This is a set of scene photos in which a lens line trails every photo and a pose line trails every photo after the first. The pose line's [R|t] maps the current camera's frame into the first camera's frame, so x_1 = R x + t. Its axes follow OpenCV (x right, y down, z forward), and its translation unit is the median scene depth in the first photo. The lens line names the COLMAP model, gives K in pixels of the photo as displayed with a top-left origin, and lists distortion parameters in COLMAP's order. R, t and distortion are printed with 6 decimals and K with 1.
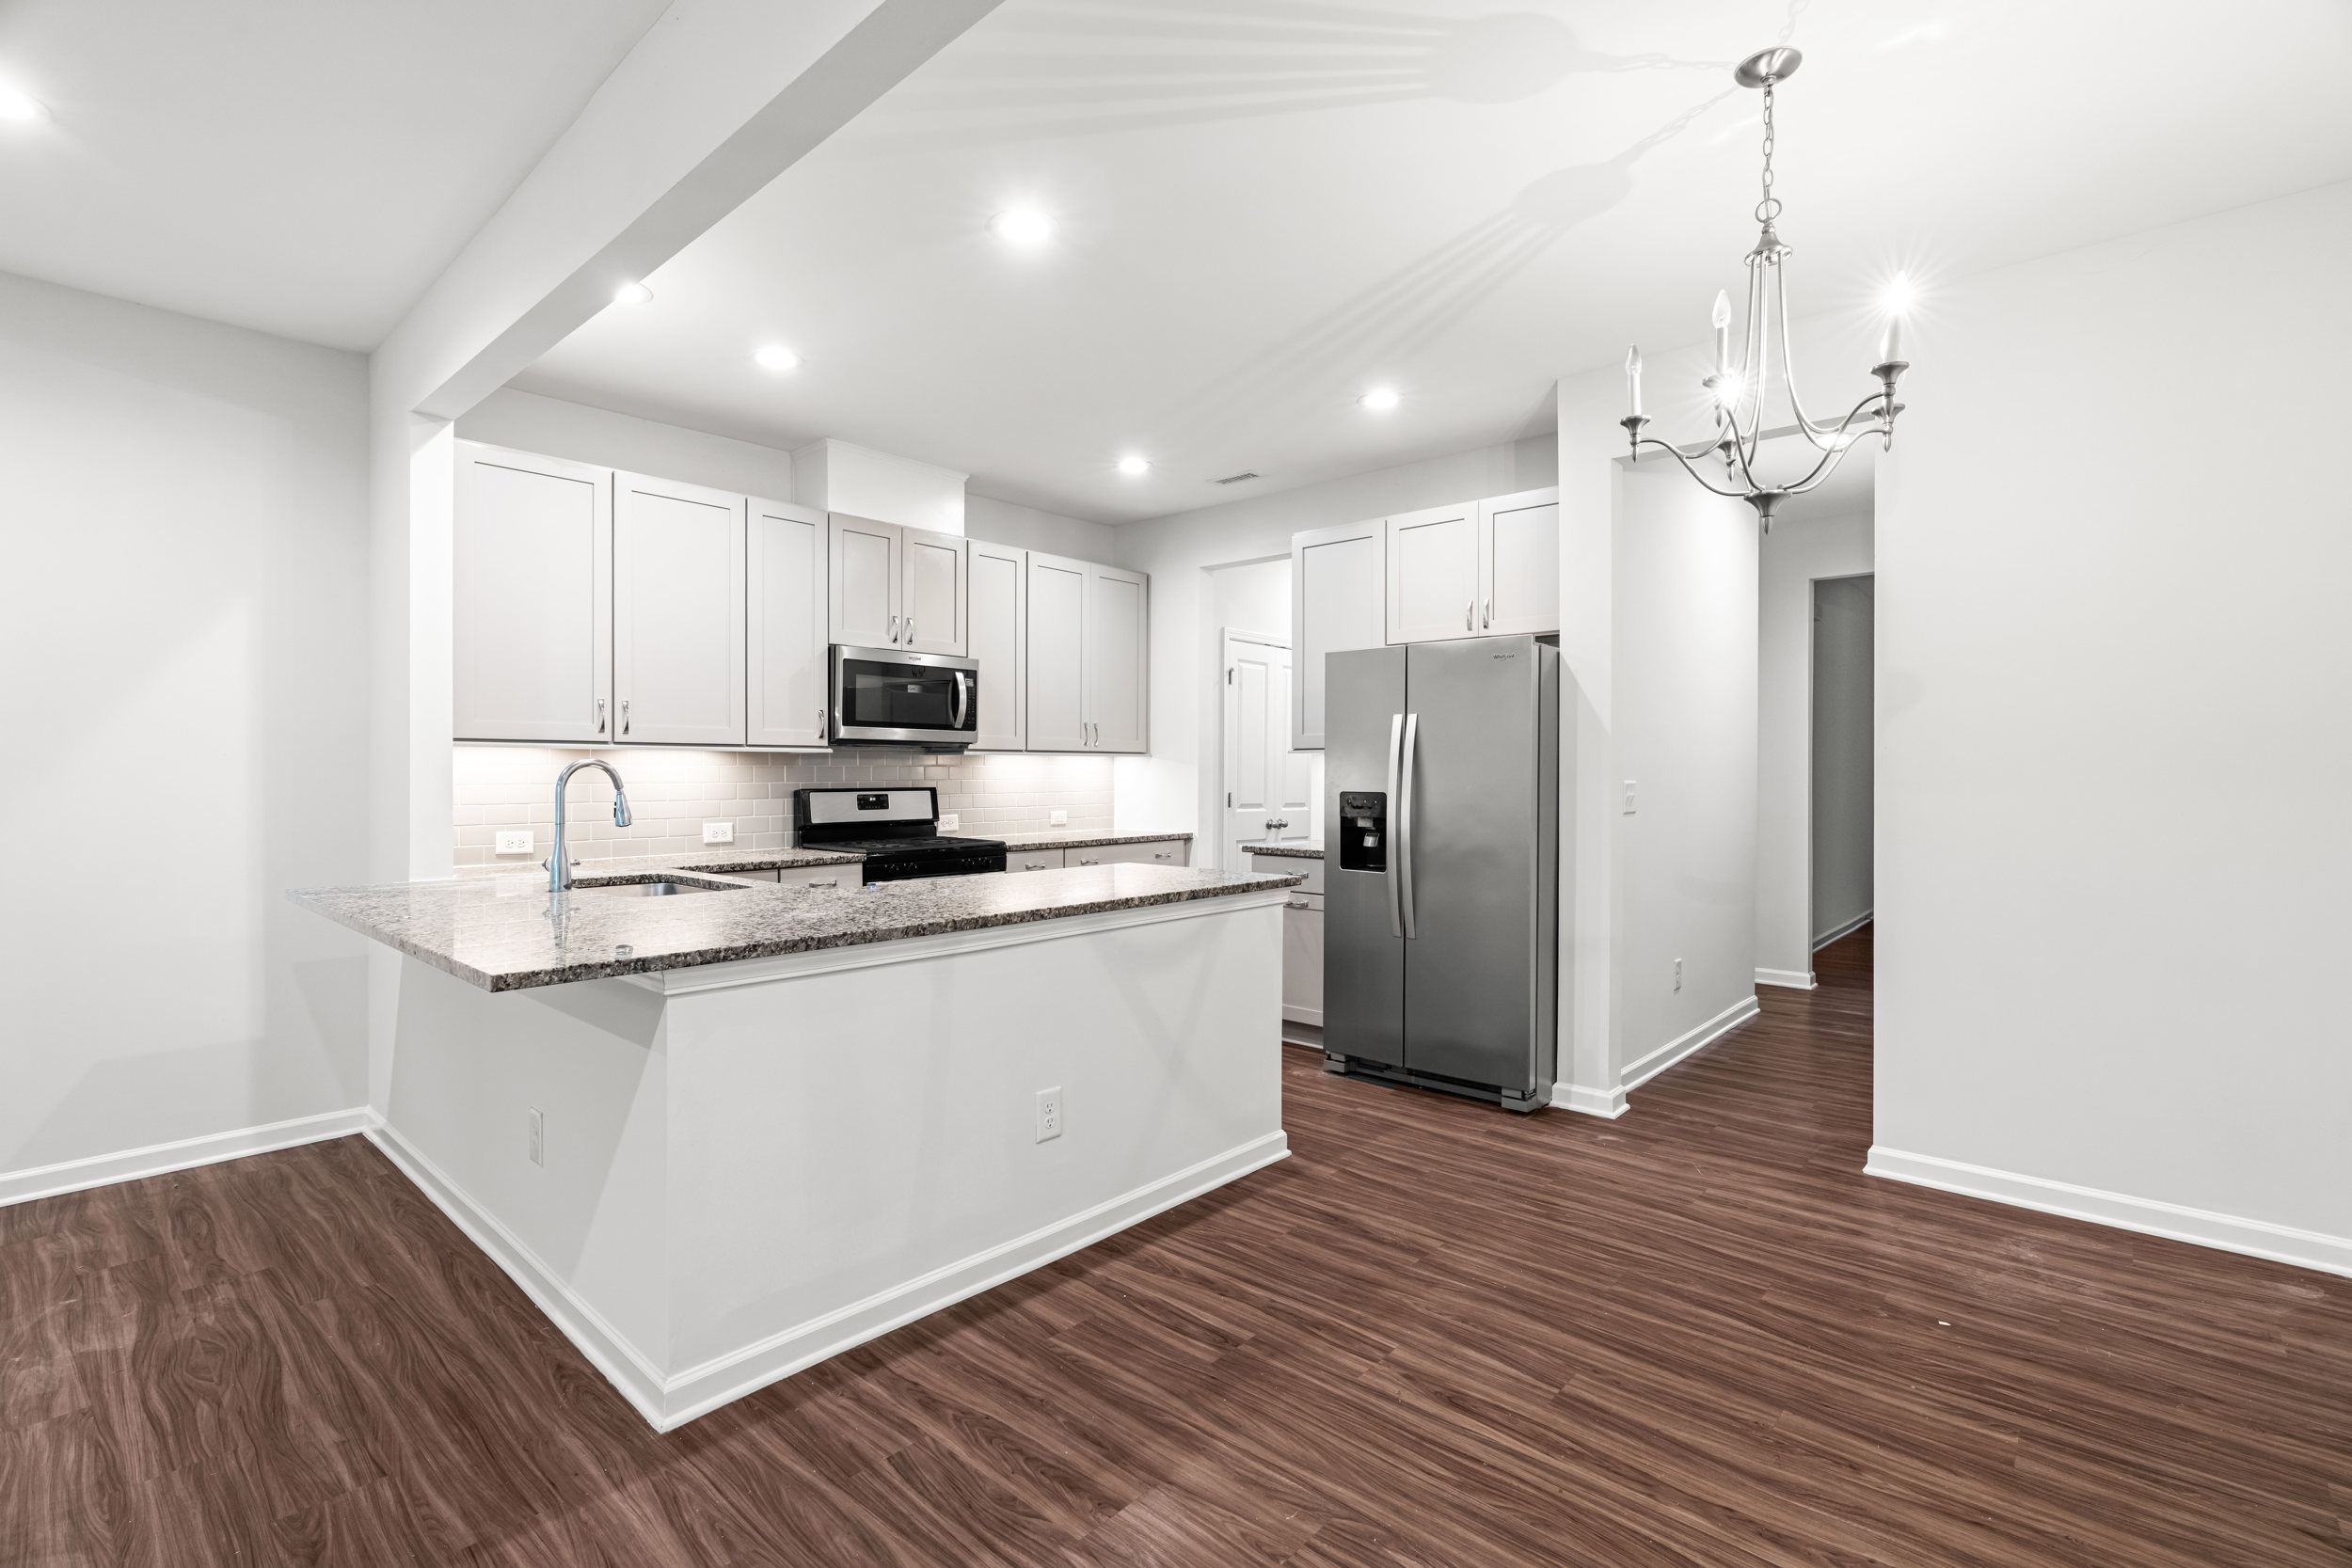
lens RADIAL K [[1069.6, 0, 1176.0], [0, 1069.6, 784.0], [0, 0, 1]] dist [-0.011073, 0.004346]
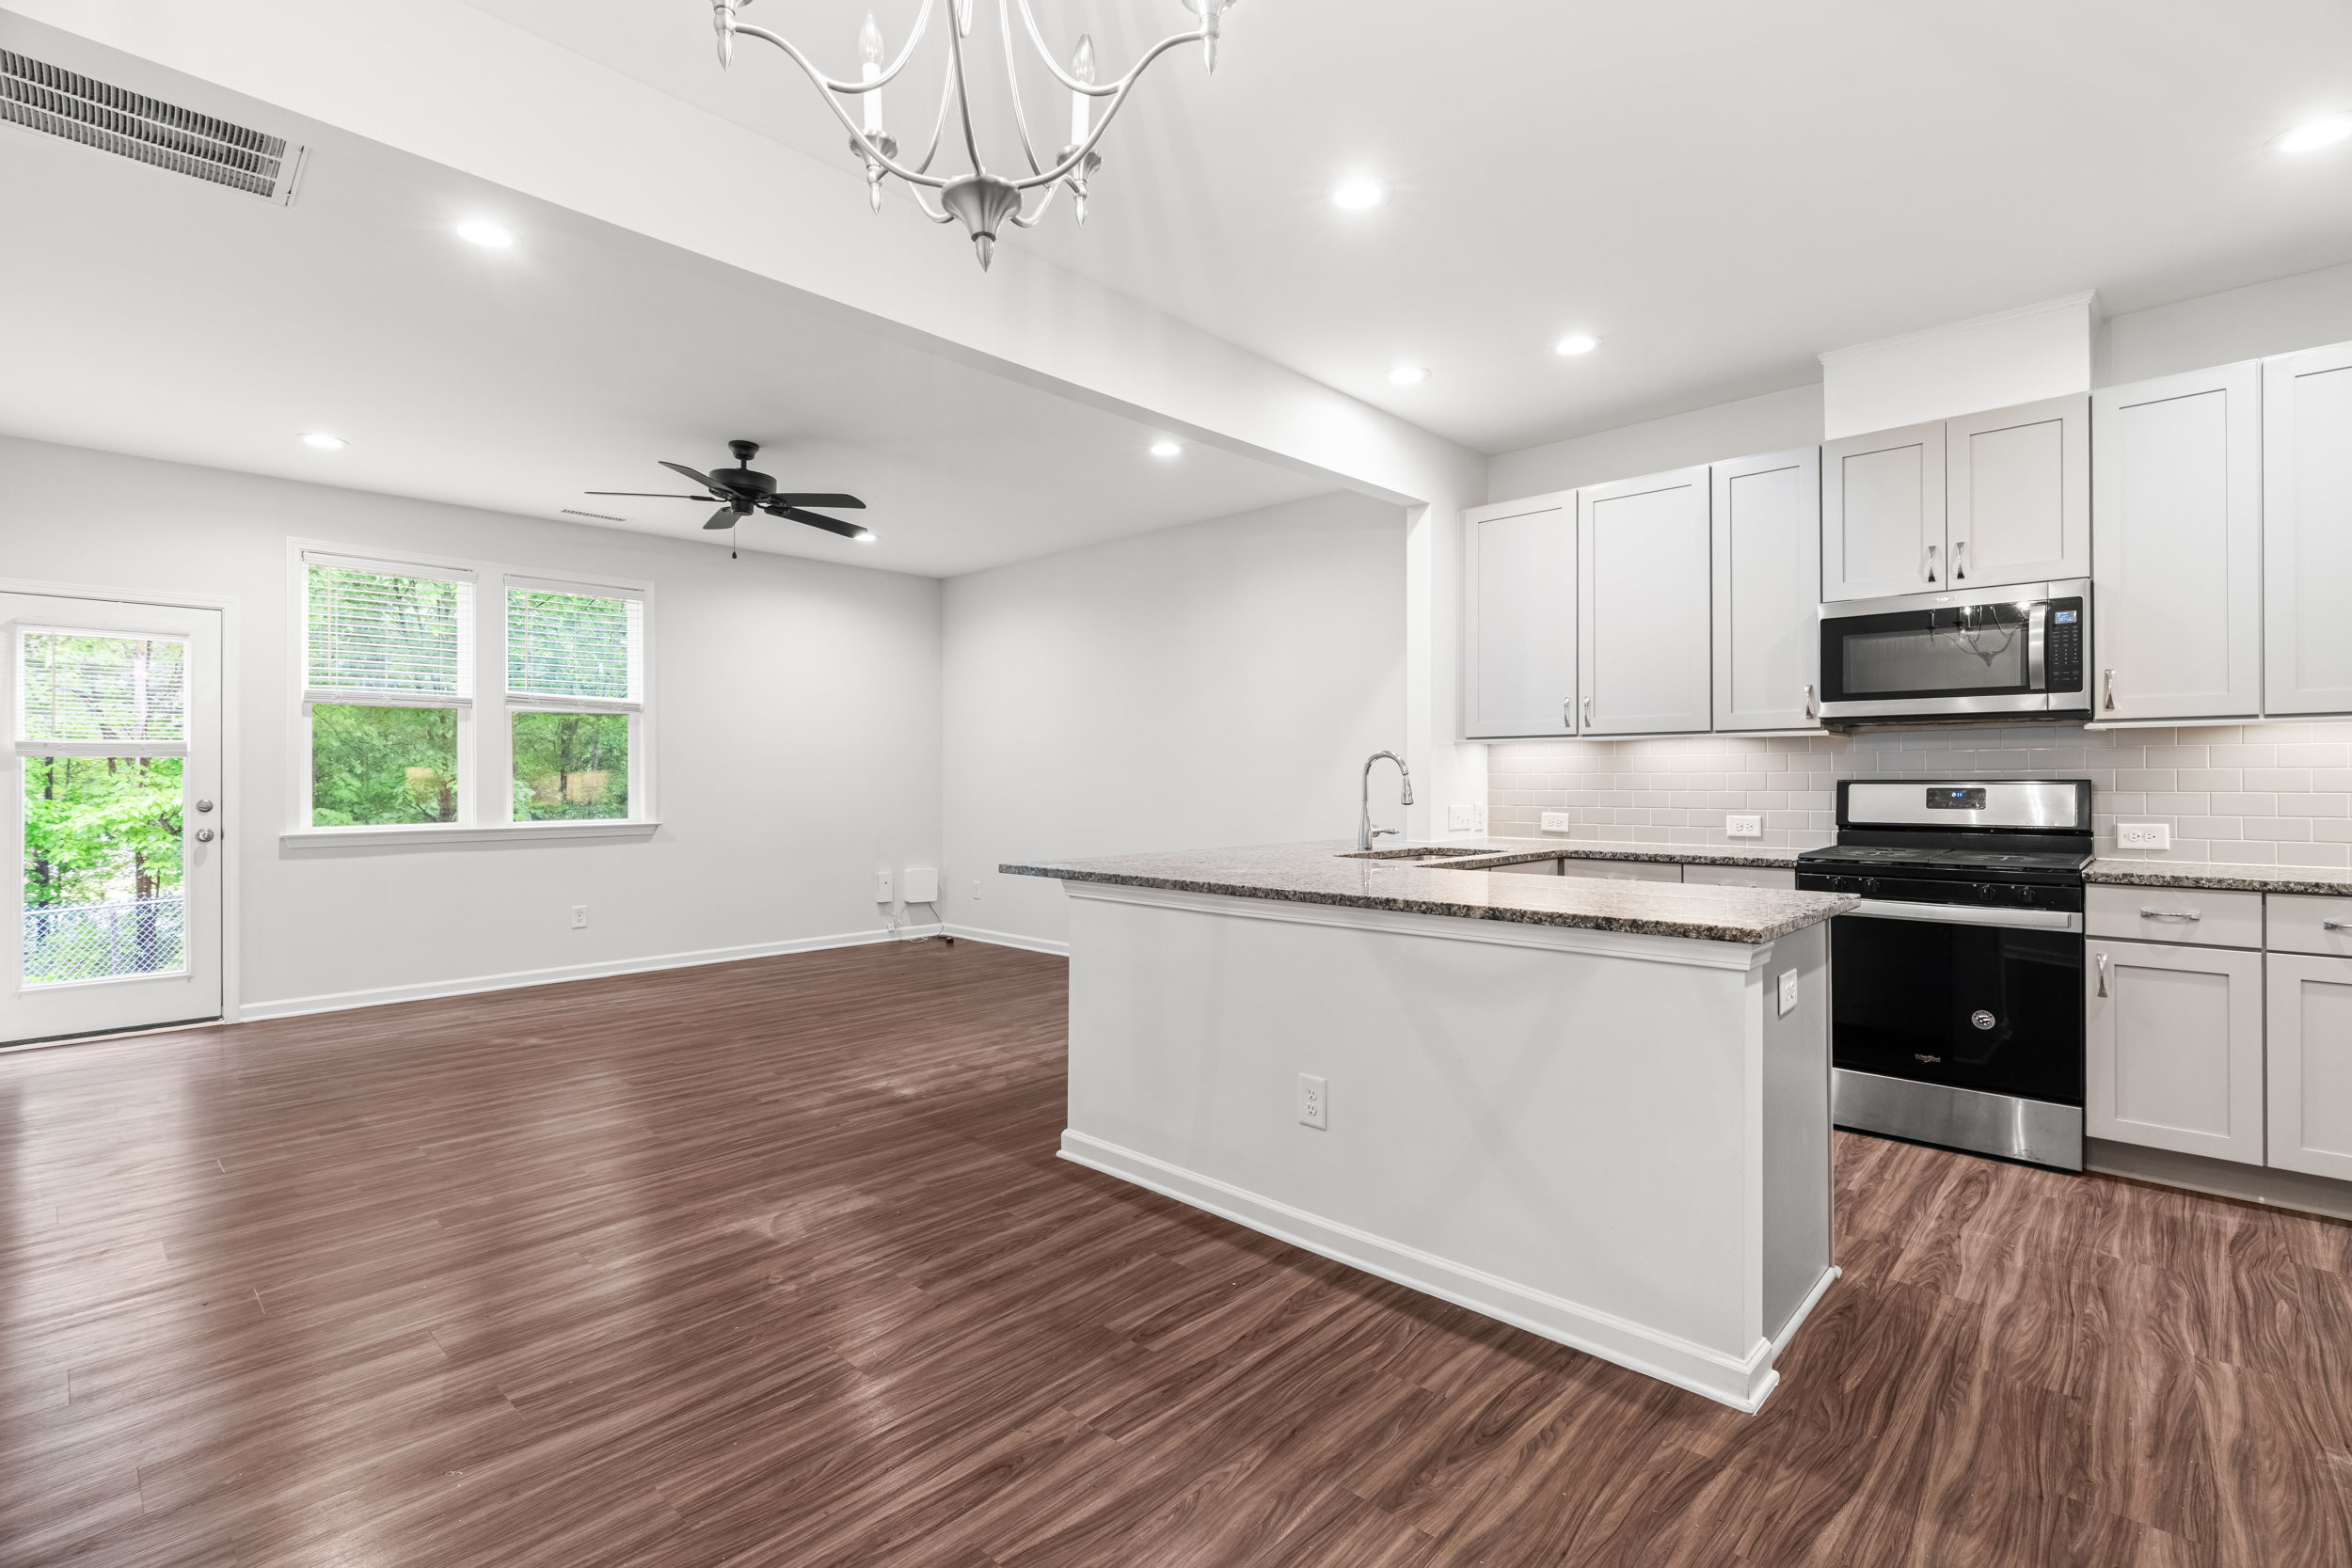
lens RADIAL K [[1069.6, 0, 1176.0], [0, 1069.6, 784.0], [0, 0, 1]] dist [-0.011073, 0.004346]
pose [[-0.024389, 0.005840, -0.999685, 0.817189], [-0.006348, 0.999962, 0.005996, 0.010427], [0.999682, 0.006492, -0.024351, 0.843118]]
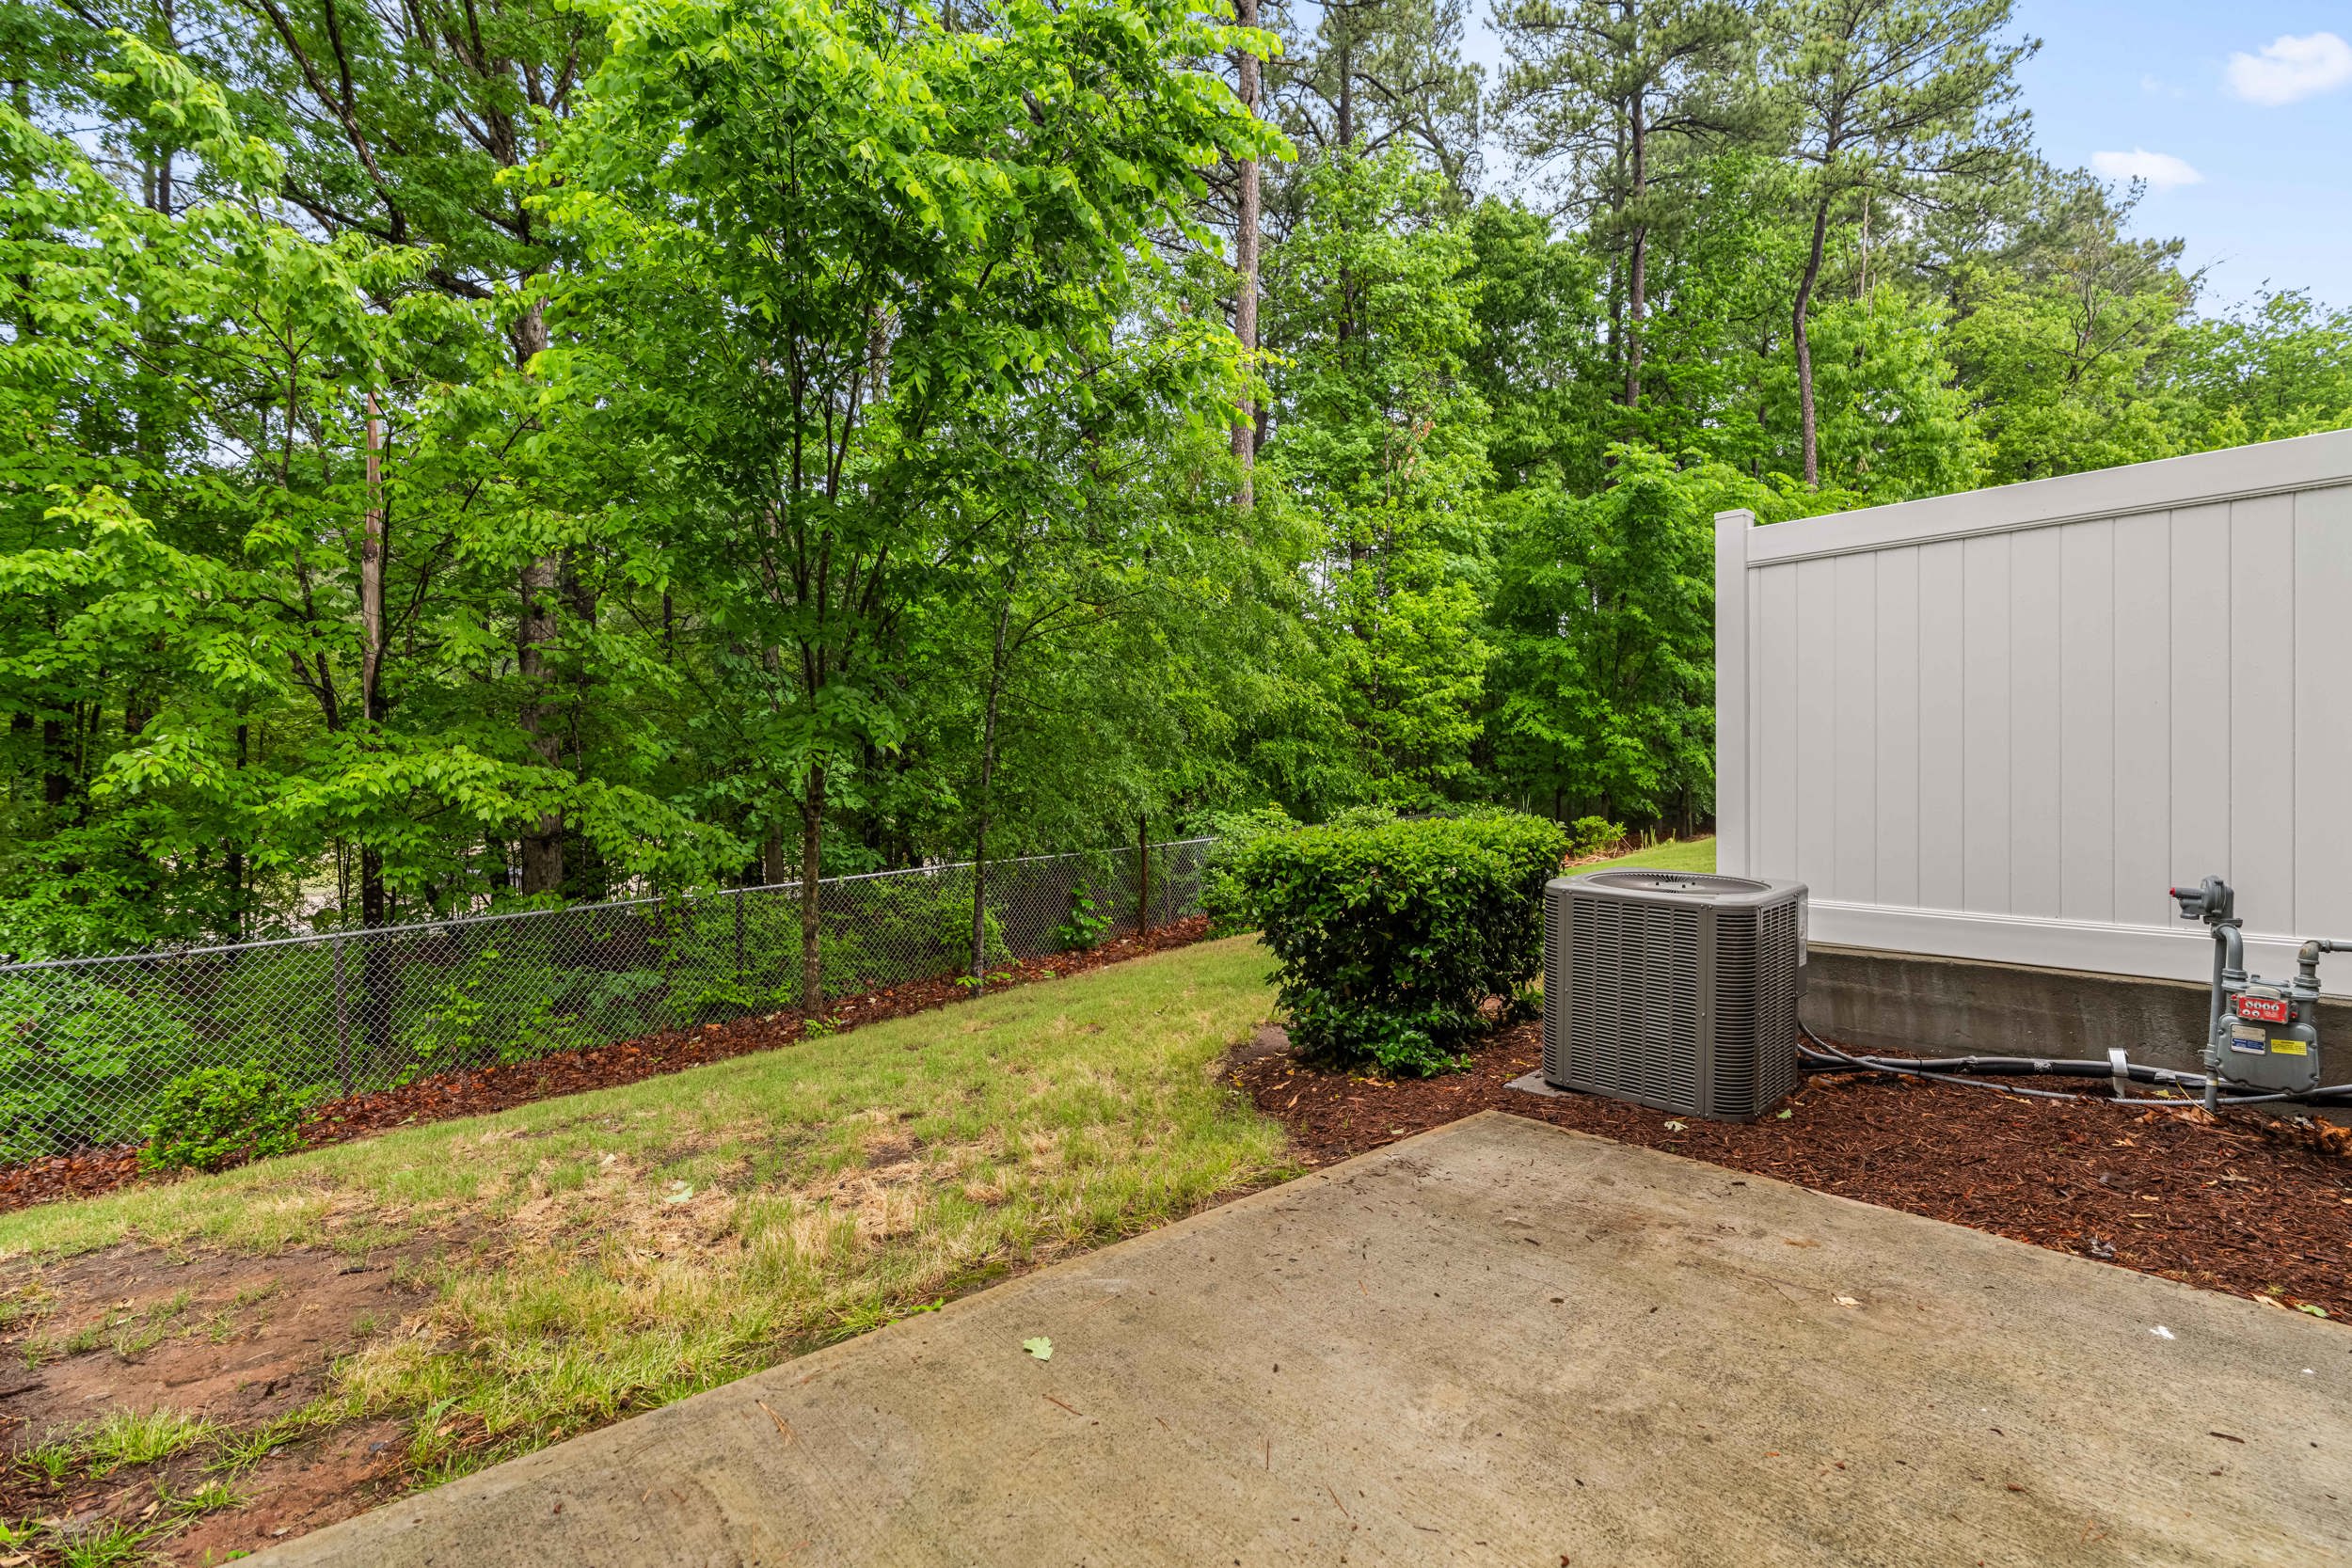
lens RADIAL K [[1096.9, 0, 1169.4], [0, 1096.9, 774.7], [0, 0, 1]] dist [-0.007018, 0.000763]
pose [[-0.133491, 0.001230, -0.991049, -0.848705], [-0.008856, 0.999958, 0.002434, 0.116597], [0.991010, 0.009102, -0.133475, -1.038726]]
